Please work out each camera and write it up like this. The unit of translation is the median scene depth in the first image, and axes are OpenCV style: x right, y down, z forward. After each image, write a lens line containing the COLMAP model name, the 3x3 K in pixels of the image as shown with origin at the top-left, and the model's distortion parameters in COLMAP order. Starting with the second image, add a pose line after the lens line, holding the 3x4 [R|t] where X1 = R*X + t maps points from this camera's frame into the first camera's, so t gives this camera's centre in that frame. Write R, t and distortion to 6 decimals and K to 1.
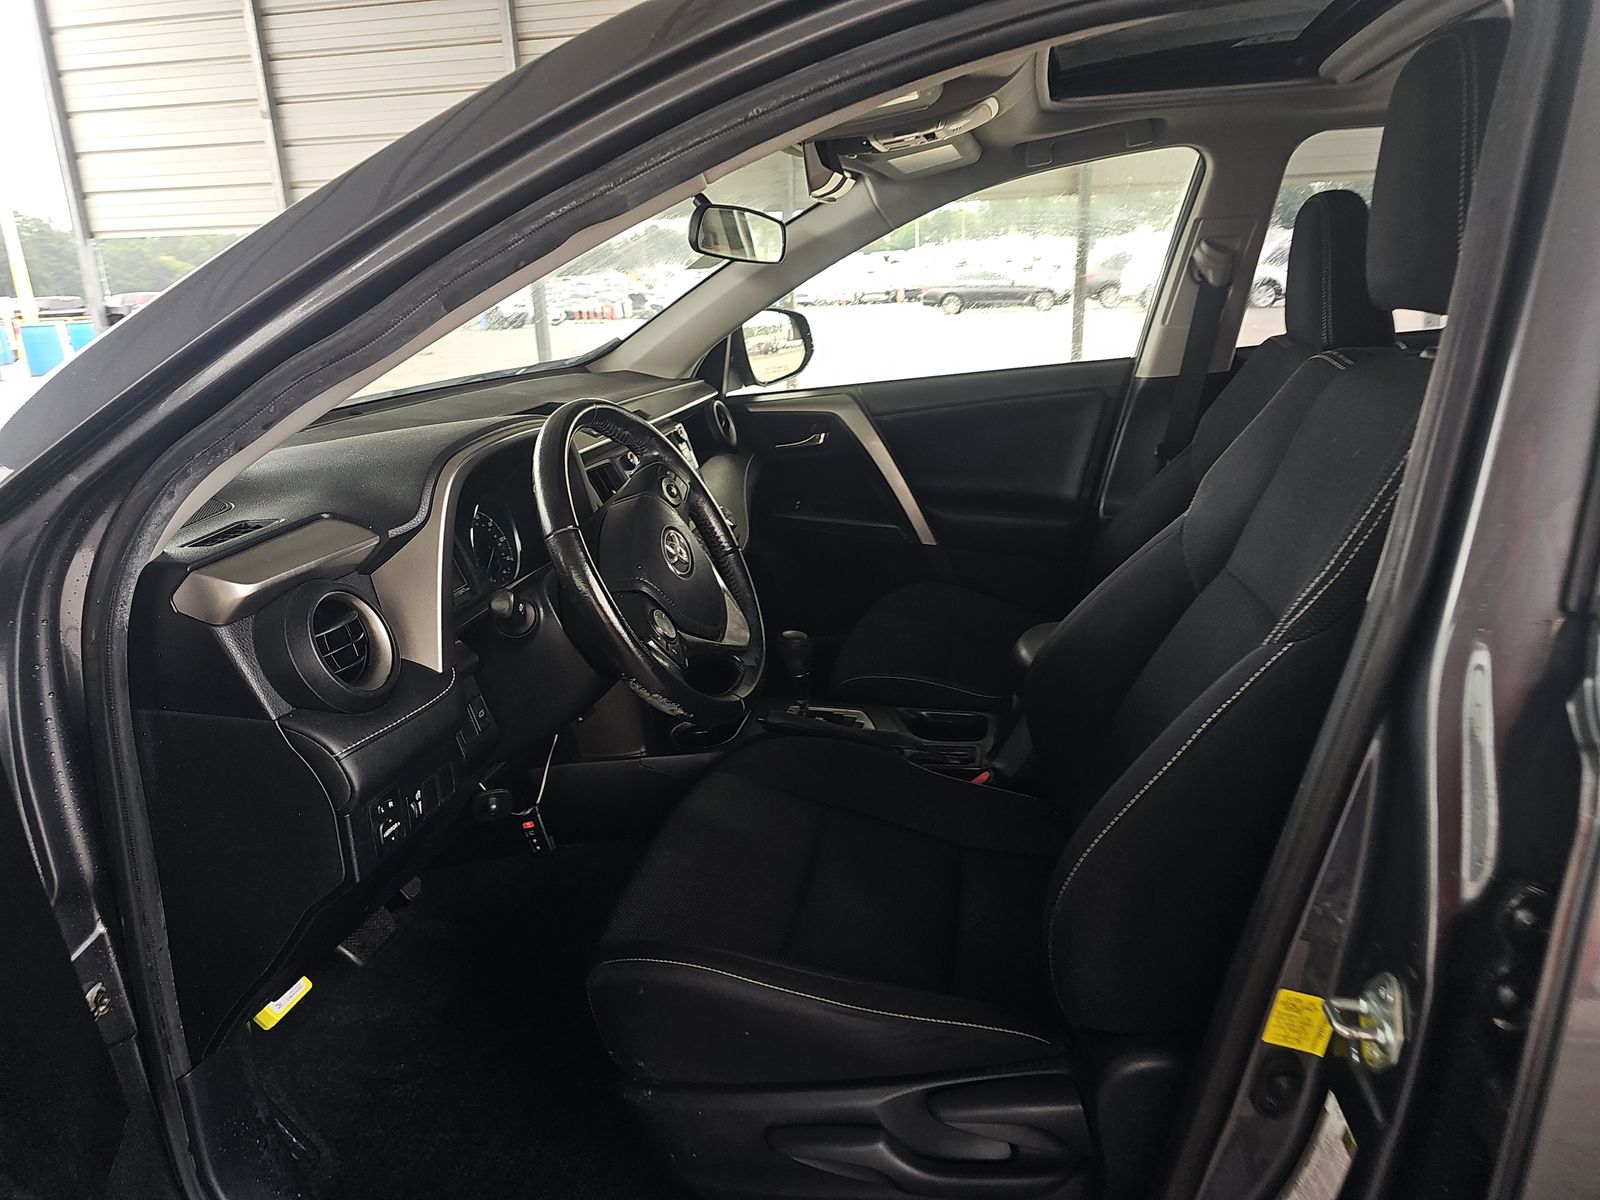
lens RADIAL K [[1049.7, 0, 799.1], [0, 1049.7, 584.7], [0, 0, 1]] dist [0.004050, 0.002003]
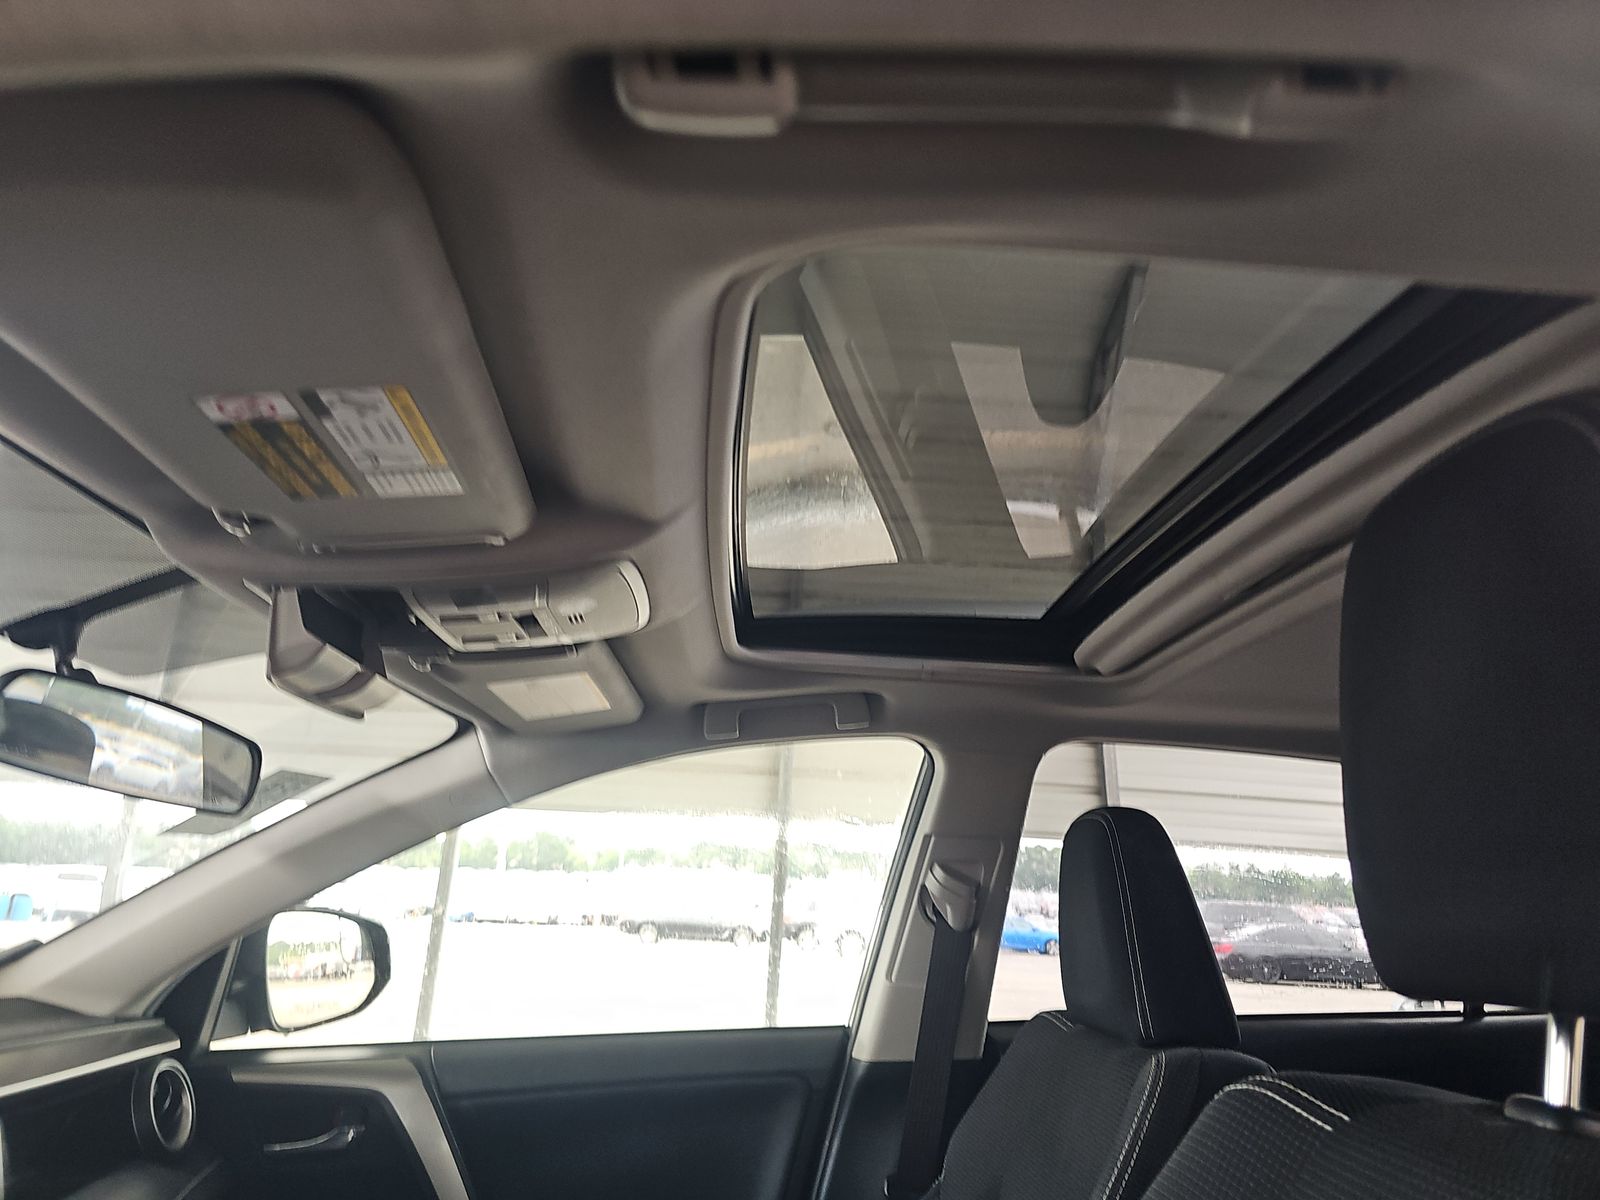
lens RADIAL K [[1049.7, 0, 799.1], [0, 1049.7, 584.7], [0, 0, 1]] dist [0.004050, 0.002003]
pose [[0.960096, 0.158397, 0.230489, 0.085463], [-0.005794, 0.835237, -0.549859, -0.080330], [-0.279609, 0.526582, 0.802826, 0.310958]]
